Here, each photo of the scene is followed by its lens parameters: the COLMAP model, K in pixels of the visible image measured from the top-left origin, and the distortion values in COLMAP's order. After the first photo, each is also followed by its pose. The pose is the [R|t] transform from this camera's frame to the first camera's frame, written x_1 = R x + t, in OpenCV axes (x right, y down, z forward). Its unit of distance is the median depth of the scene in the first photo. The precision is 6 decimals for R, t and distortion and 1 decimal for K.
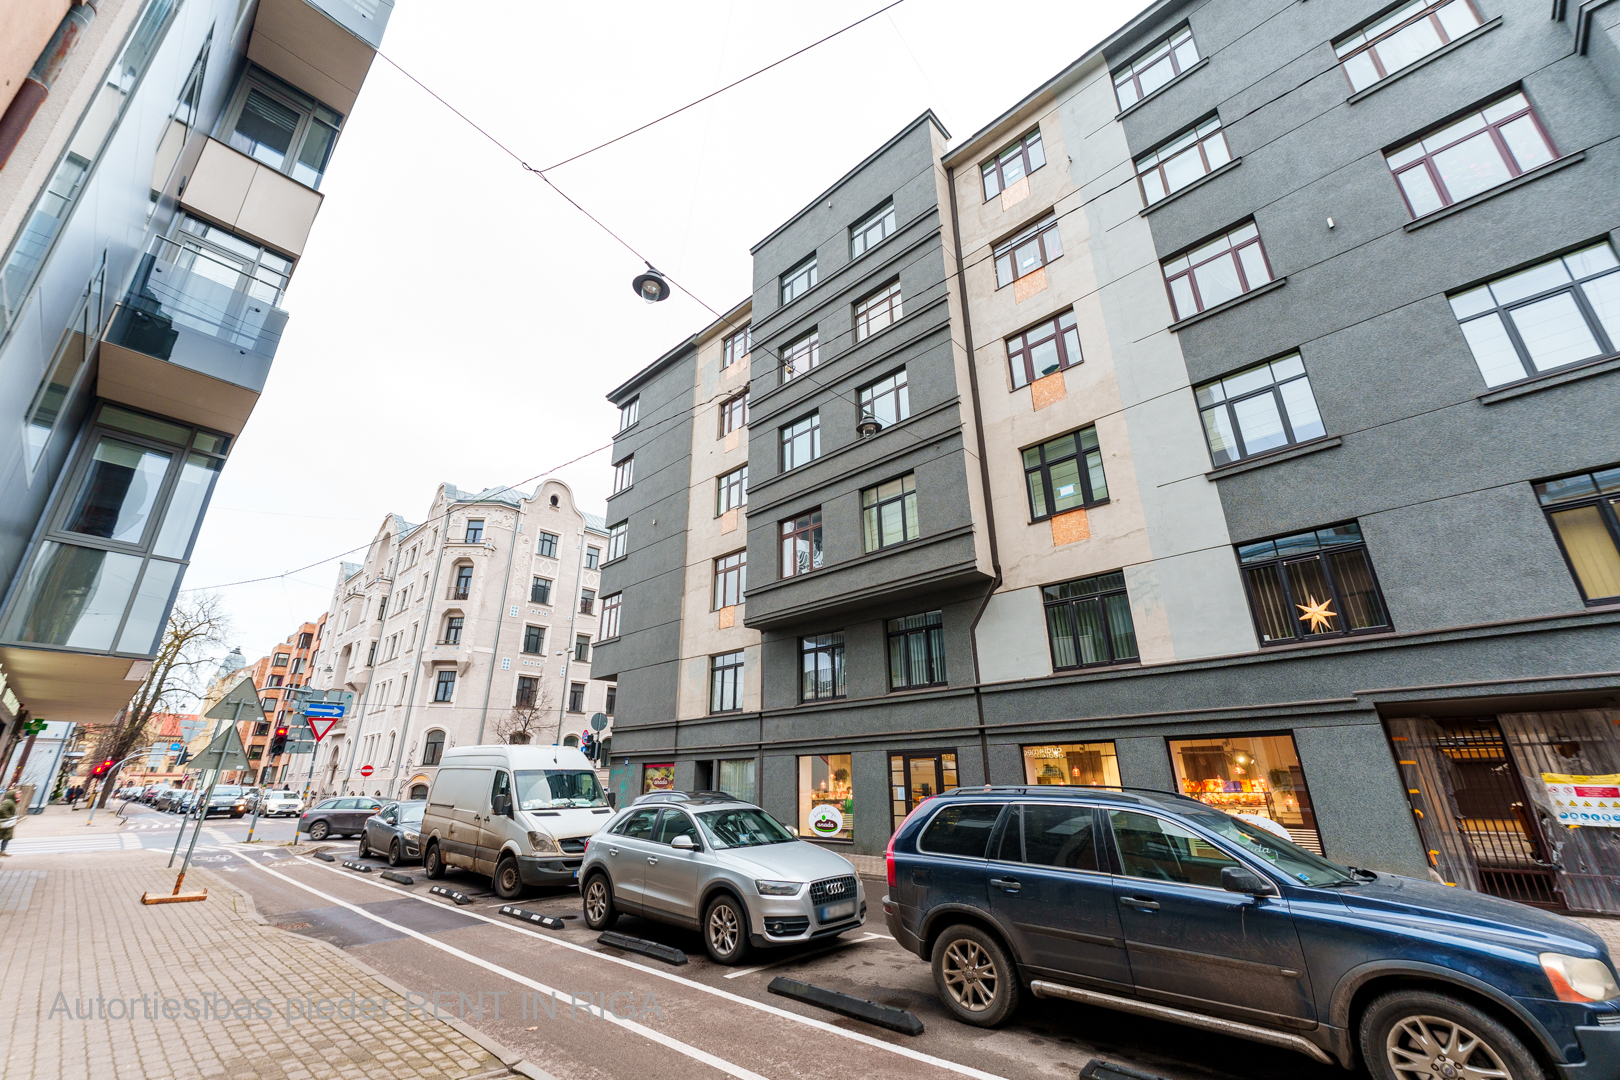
lens RADIAL K [[644.3, 0, 807.8], [0, 644.3, 544.1], [0, 0, 1]] dist [0.001201, 0.000282]
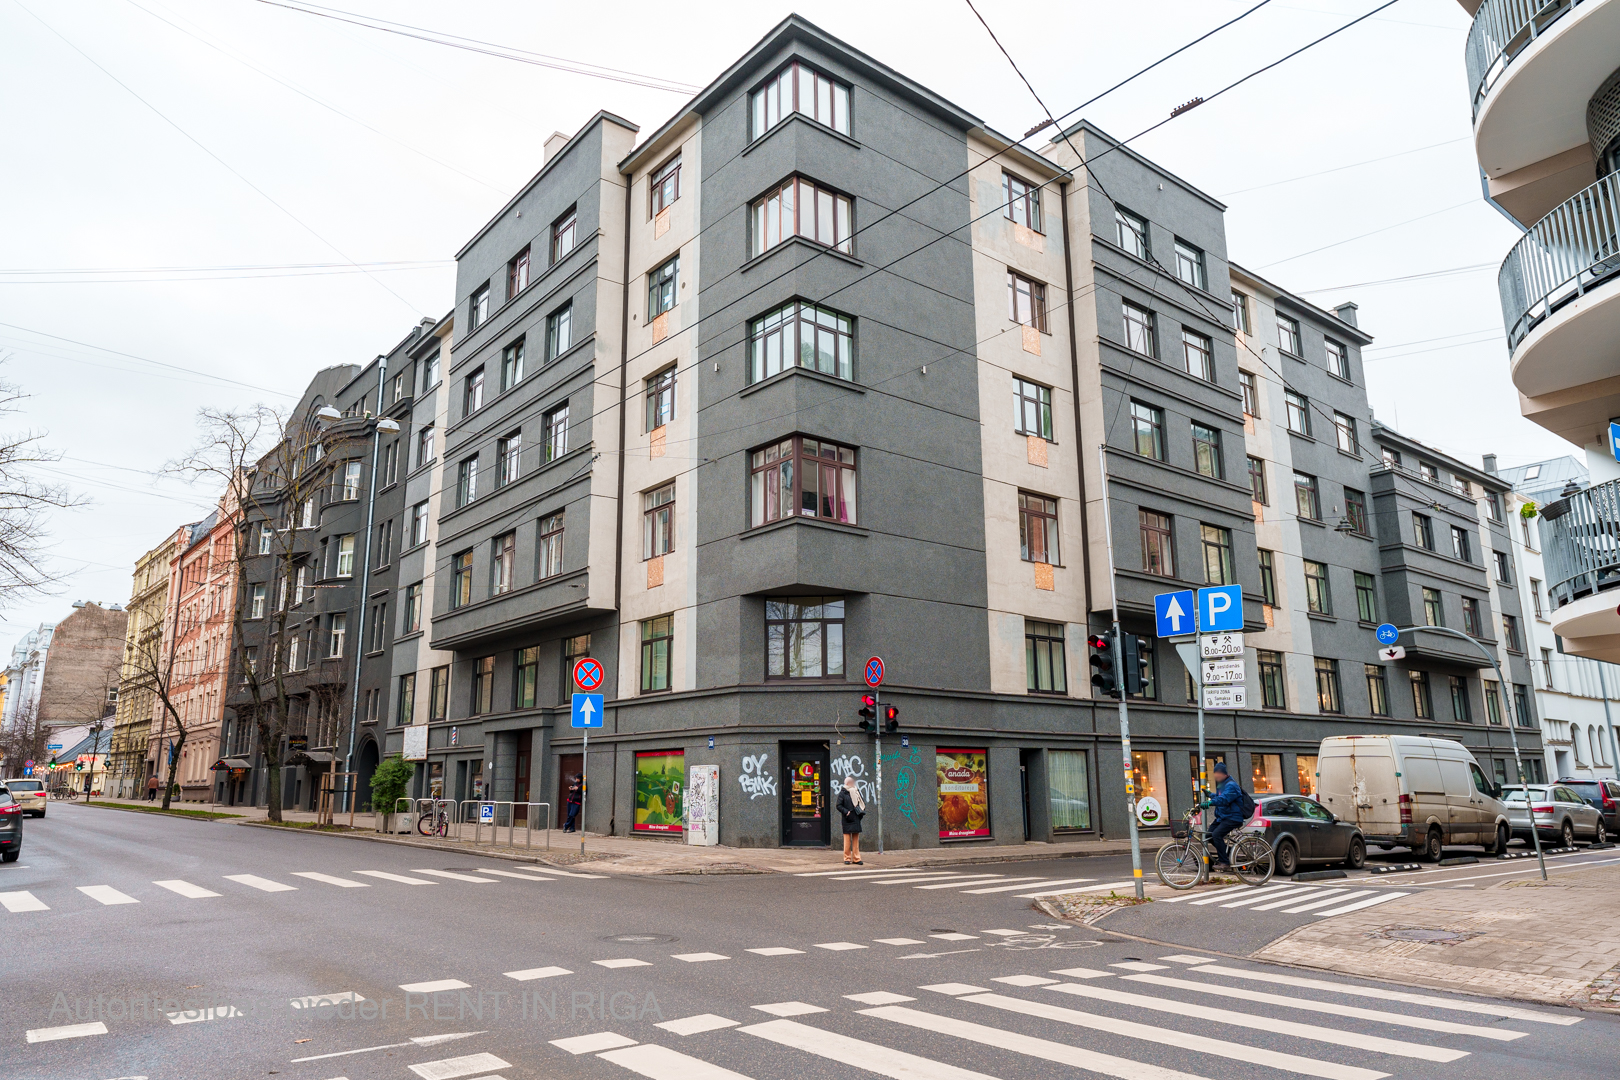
lens RADIAL K [[1072.6, 0, 810.8], [0, 1072.6, 536.2], [0, 0, 1]] dist [-0.000632, 0.002074]
pose [[0.137792, 0.228274, 0.963797, -1.444676], [-0.345960, 0.922881, -0.169122, 0.389168], [-0.928076, -0.310131, 0.206139, 1.001412]]
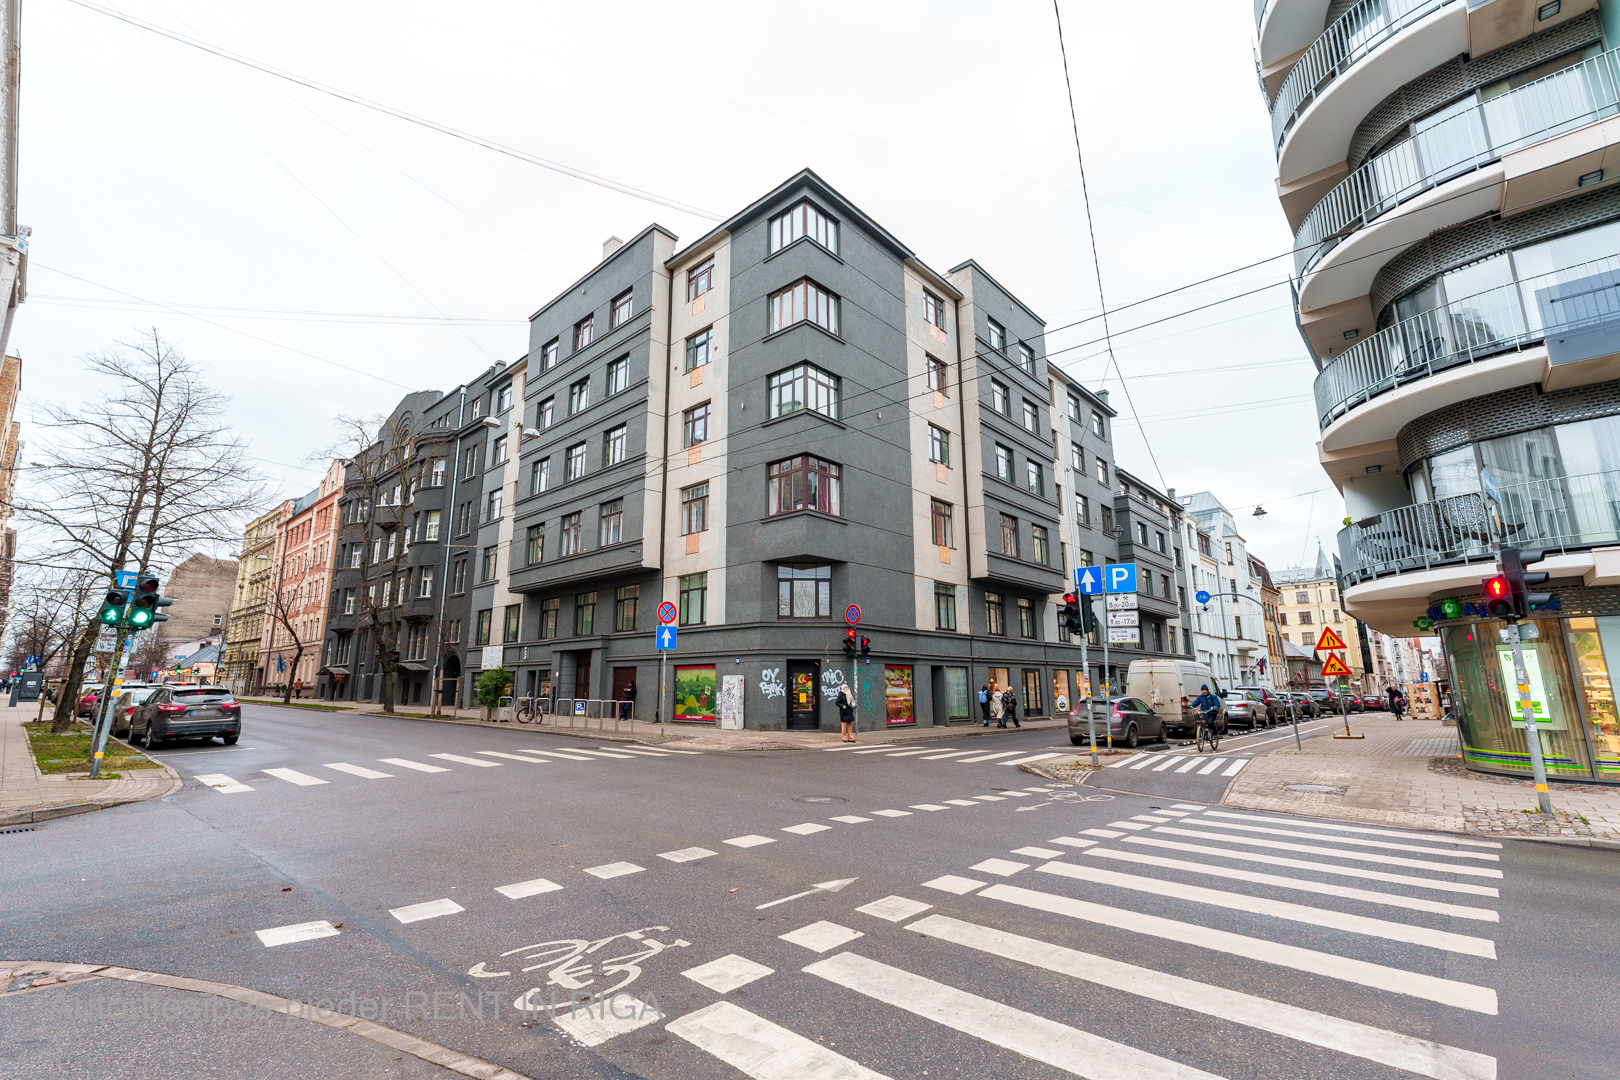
lens RADIAL K [[697.4, 0, 810.0], [0, 697.4, 540.0], [0, 0, 1]] dist [-0.000248, -0.000165]
pose [[-0.002636, 0.210669, 0.977554, -1.420123], [-0.352361, 0.914665, -0.198066, 0.439182], [-0.935861, -0.344974, 0.071820, 1.145435]]
